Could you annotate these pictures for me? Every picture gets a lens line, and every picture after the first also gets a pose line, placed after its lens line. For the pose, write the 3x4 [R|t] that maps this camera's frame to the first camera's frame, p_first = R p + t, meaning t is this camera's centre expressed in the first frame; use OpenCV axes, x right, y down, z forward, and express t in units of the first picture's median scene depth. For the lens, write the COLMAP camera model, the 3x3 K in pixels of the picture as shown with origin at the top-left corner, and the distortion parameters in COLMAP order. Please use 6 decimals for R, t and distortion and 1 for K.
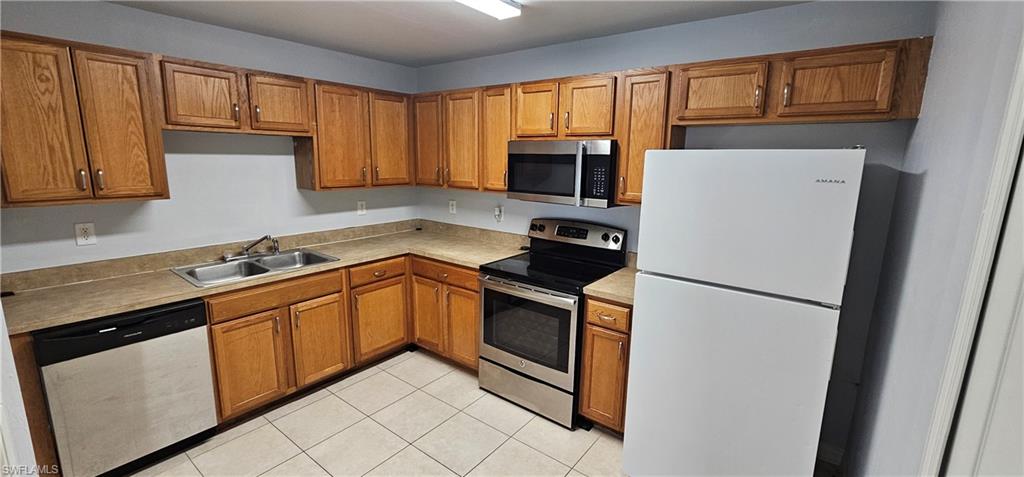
lens RADIAL K [[415.8, 0, 512.0], [0, 415.8, 238.5], [0, 0, 1]] dist [-0.004063, 0.000507]
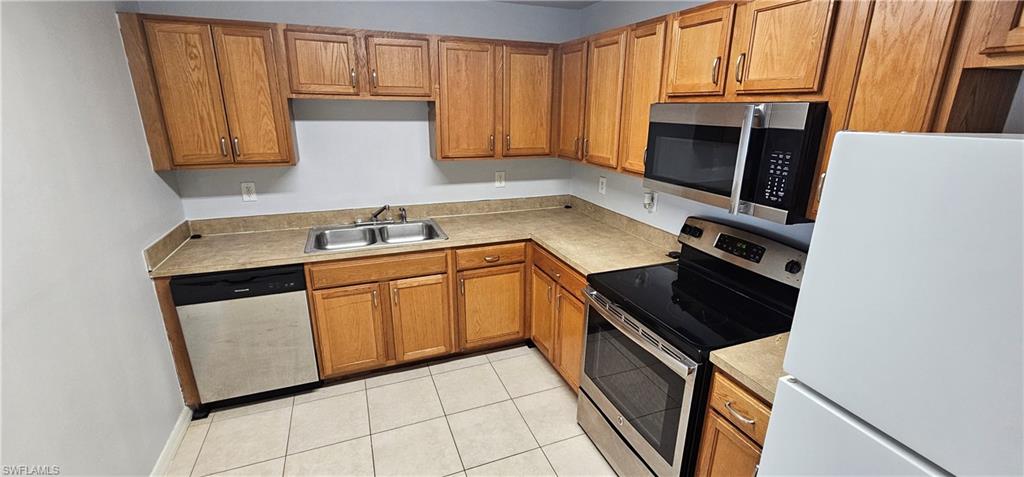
lens RADIAL K [[422.3, 0, 512.0], [0, 422.3, 238.5], [0, 0, 1]] dist [-0.002730, -0.000207]
pose [[0.859918, 0.143534, -0.489836, 0.176652], [-0.096220, 0.988027, 0.120599, -0.081677], [0.501281, -0.056574, 0.863433, 0.289709]]
